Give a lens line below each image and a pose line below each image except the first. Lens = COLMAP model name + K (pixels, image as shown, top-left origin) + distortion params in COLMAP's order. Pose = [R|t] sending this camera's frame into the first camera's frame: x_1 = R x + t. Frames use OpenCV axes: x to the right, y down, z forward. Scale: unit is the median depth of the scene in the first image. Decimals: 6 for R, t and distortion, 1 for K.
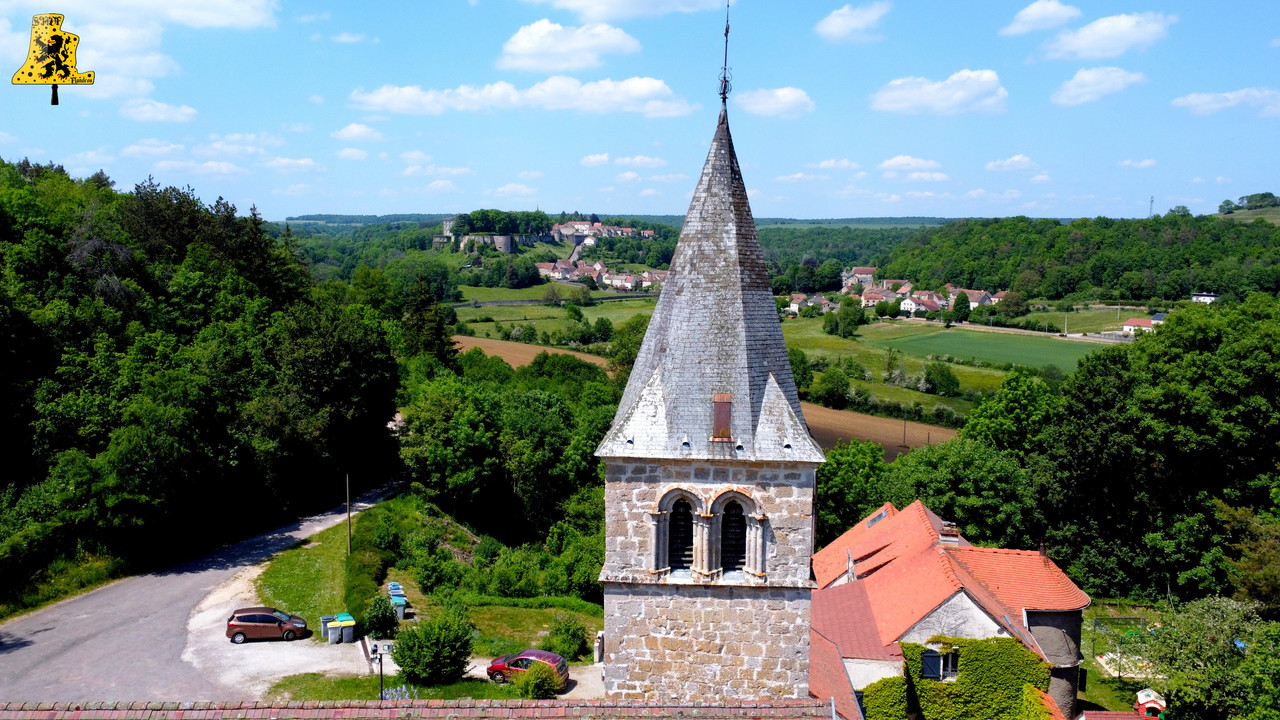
lens RADIAL K [[961.7, 0, 642.8], [0, 961.7, 356.7], [0, 0, 1]] dist [-0.015249, -0.009141]
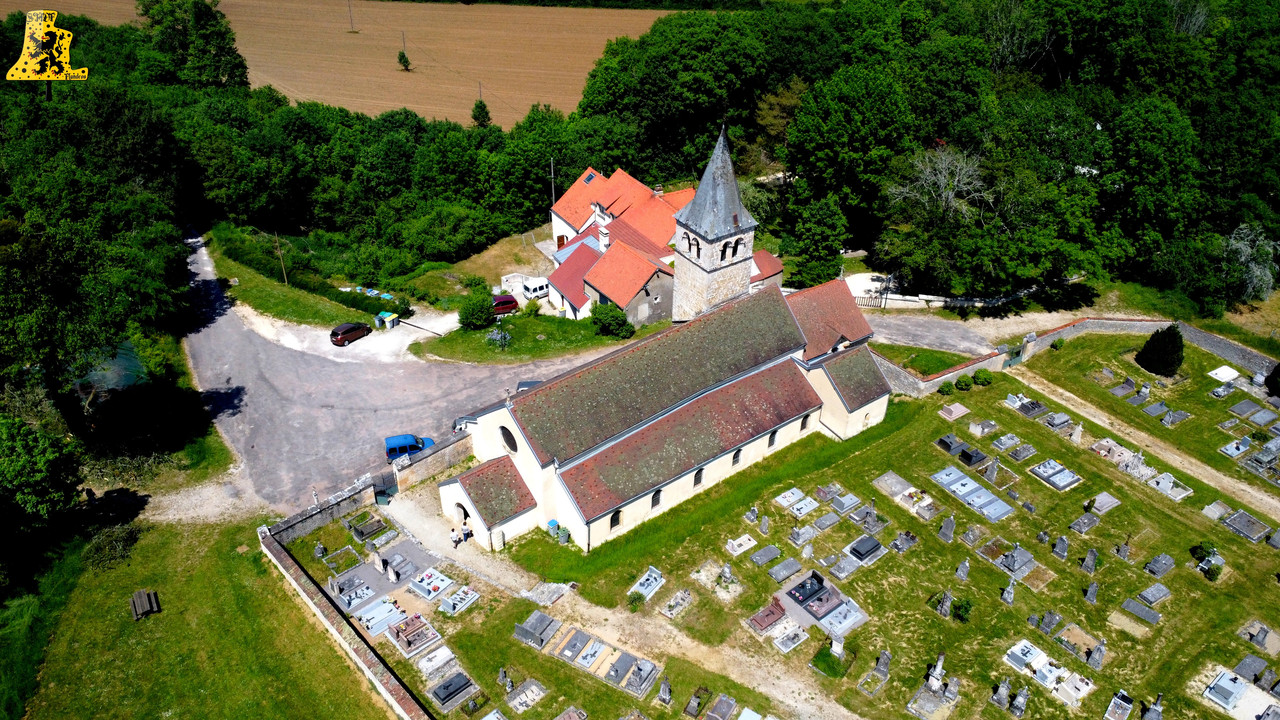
lens RADIAL K [[961.7, 0, 638.9], [0, 961.7, 360.4], [0, 0, 1]] dist [-0.015249, -0.009141]
pose [[0.768846, -0.356740, 0.530672, -0.792616], [0.057531, 0.865135, 0.498228, -0.446675], [-0.636841, -0.352531, 0.685679, -0.492366]]
